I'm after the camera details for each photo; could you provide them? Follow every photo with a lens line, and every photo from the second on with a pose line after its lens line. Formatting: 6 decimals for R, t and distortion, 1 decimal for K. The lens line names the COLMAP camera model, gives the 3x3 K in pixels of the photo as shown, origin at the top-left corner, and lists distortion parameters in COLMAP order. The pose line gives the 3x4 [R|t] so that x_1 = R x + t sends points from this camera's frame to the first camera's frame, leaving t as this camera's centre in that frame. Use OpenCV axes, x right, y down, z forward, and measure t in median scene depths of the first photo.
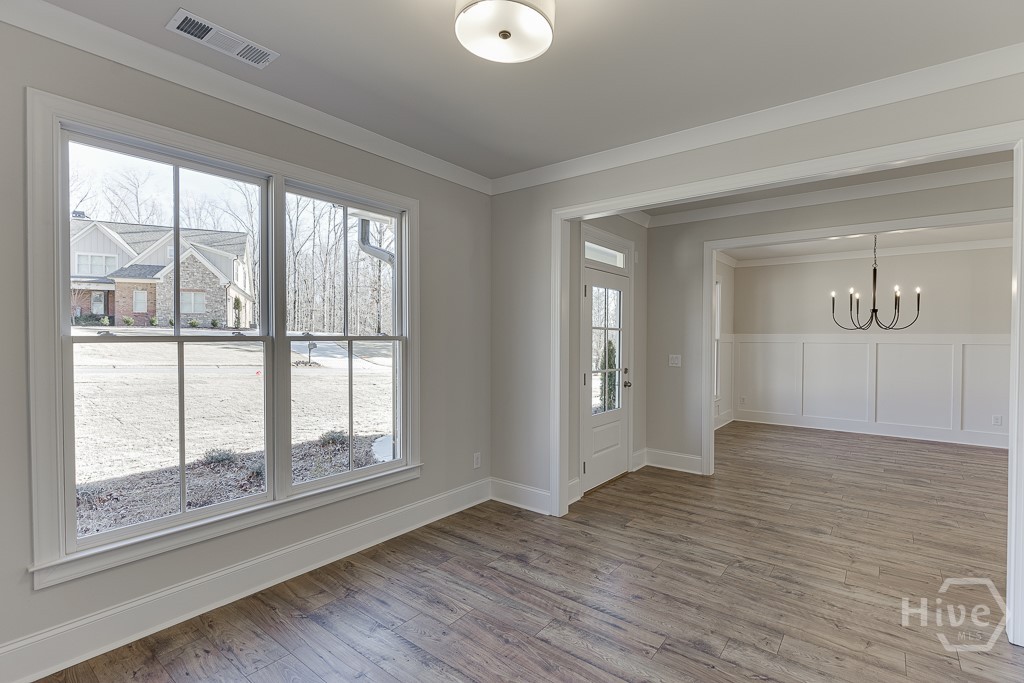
lens RADIAL K [[475.3, 0, 521.6], [0, 475.3, 343.3], [0, 0, 1]] dist [-0.004762, -0.000167]
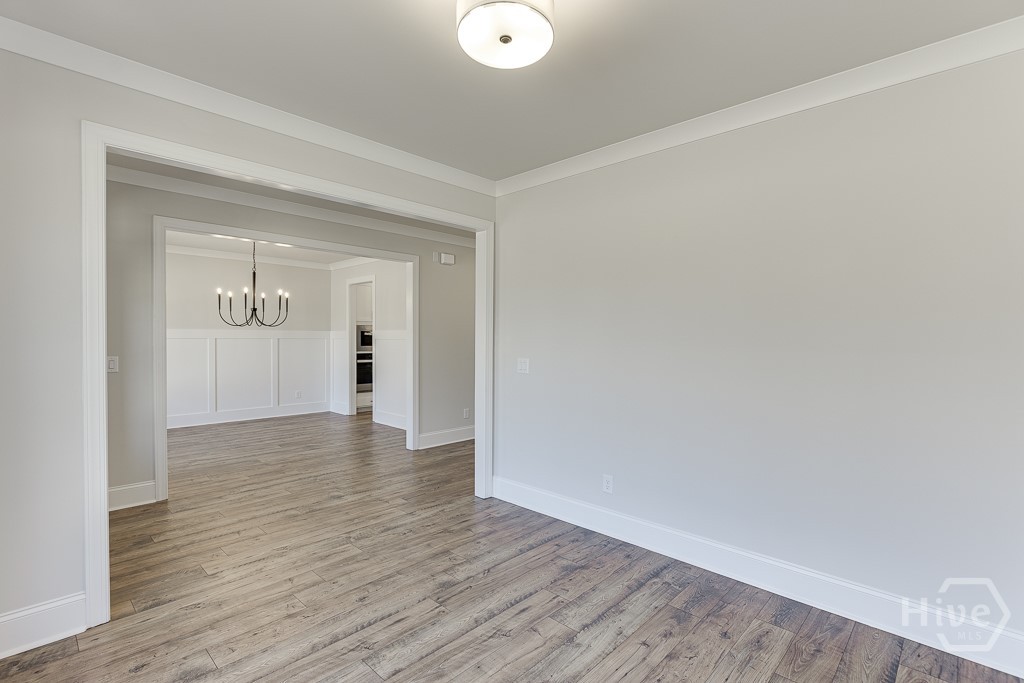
lens RADIAL K [[480.2, 0, 512.0], [0, 480.2, 341.5], [0, 0, 1]] dist [0.002102, -0.000016]
pose [[0.111275, -0.016221, 0.993657, -0.504818], [0.007731, 0.999851, 0.015456, -0.008888], [-0.993760, 0.005962, 0.111384, 0.413953]]
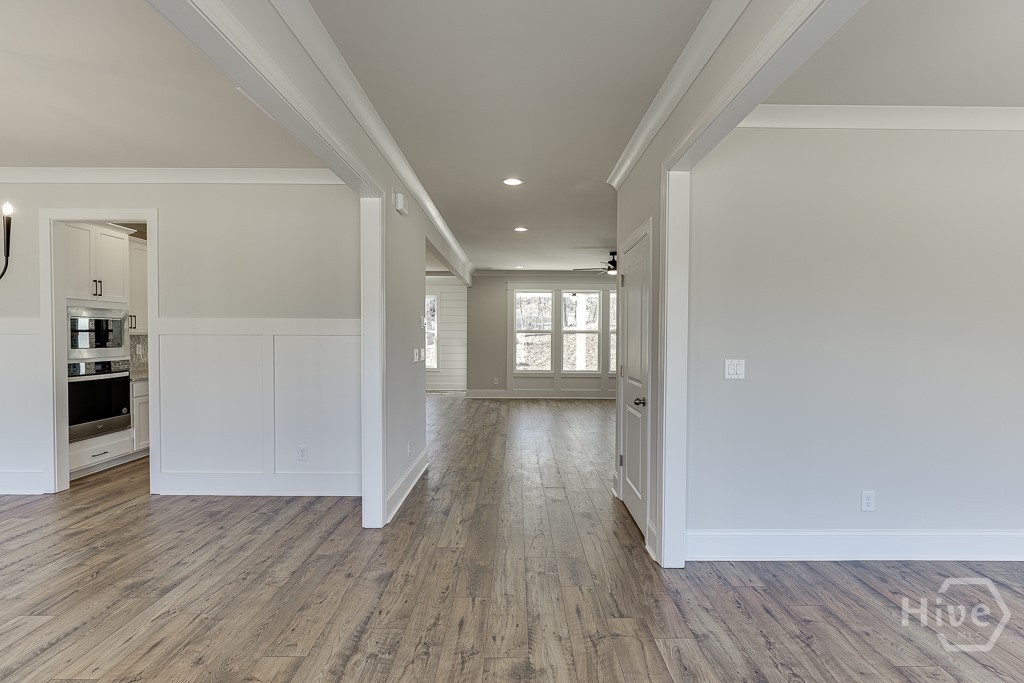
lens RADIAL K [[475.3, 0, 521.6], [0, 475.3, 343.3], [0, 0, 1]] dist [-0.004762, -0.000167]
pose [[-0.619032, -0.020342, 0.785102, 0.194467], [-0.001727, 0.999697, 0.024541, 0.000585], [-0.785364, 0.013835, -0.618880, 1.300084]]
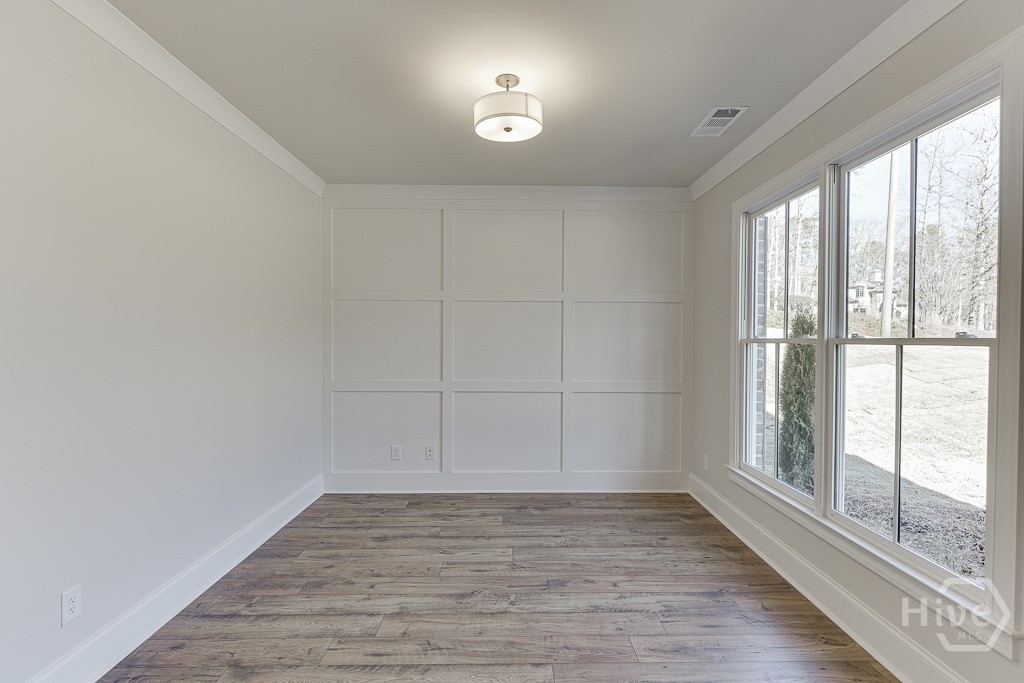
lens RADIAL K [[475.3, 0, 521.6], [0, 475.3, 343.3], [0, 0, 1]] dist [-0.004762, -0.000167]
pose [[-0.777169, -0.000711, -0.629291, 0.402740], [-0.016330, 0.999685, 0.019039, -0.010801], [0.629080, 0.025073, -0.776936, 1.031044]]
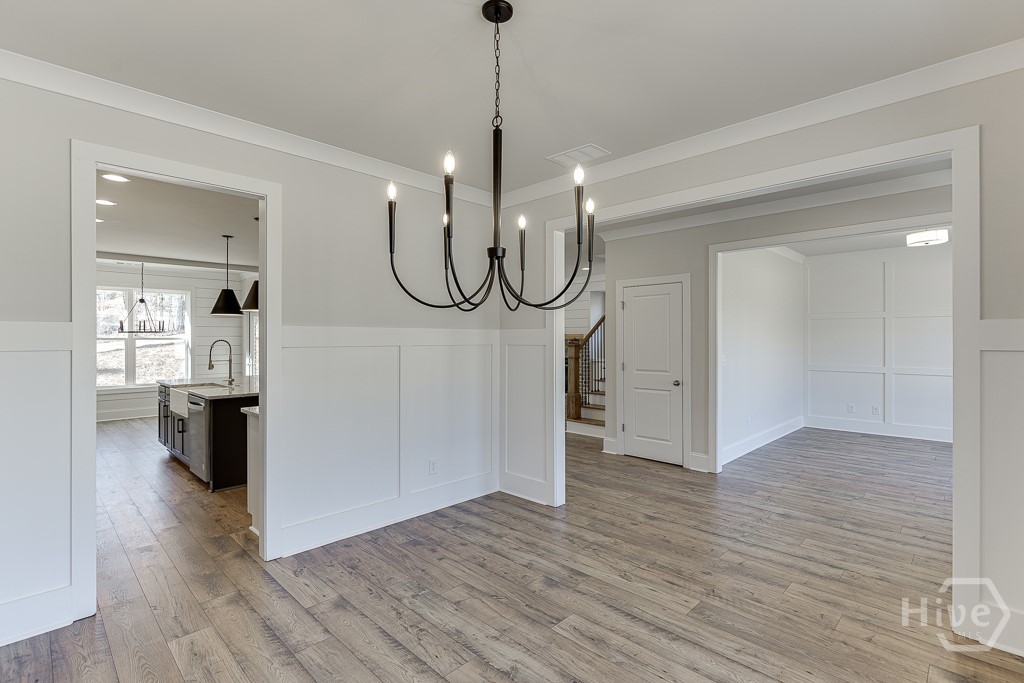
lens RADIAL K [[475.3, 0, 521.6], [0, 475.3, 343.3], [0, 0, 1]] dist [-0.004762, -0.000167]
pose [[-0.993648, -0.005869, 0.112376, 1.072684], [-0.003783, 0.999817, 0.018768, -0.018277], [-0.112465, 0.018224, -0.993489, 2.083531]]
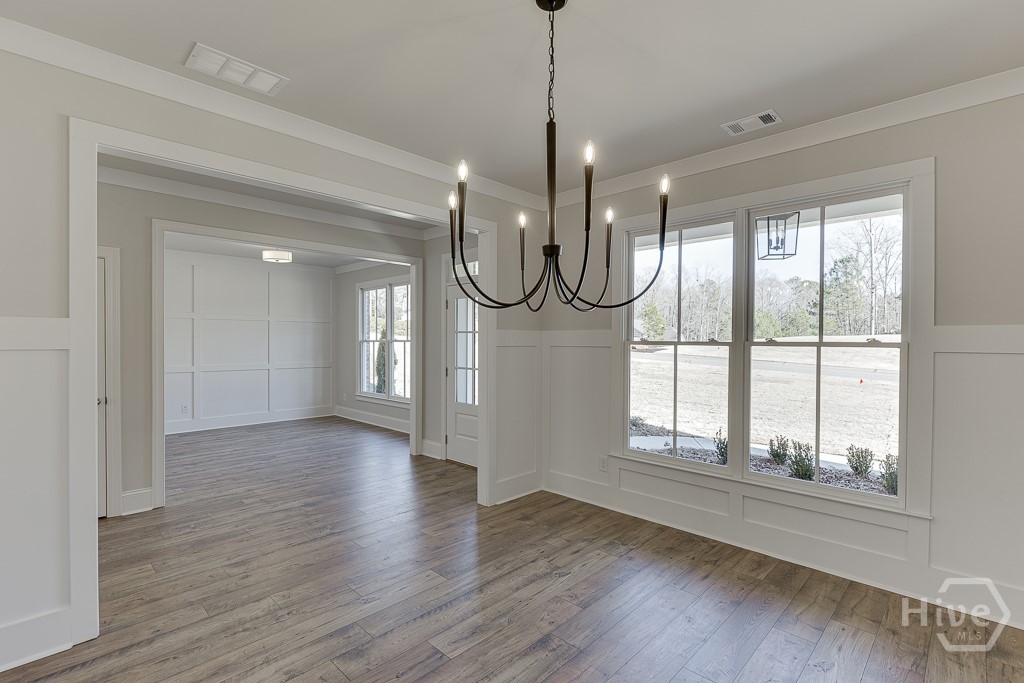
lens RADIAL K [[480.2, 0, 512.0], [0, 480.2, 341.5], [0, 0, 1]] dist [0.002102, -0.000016]
pose [[-0.122636, -0.004244, -0.992443, 1.682312], [-0.013499, 0.999905, -0.002607, -0.007339], [0.992360, 0.013077, -0.122682, 1.585417]]
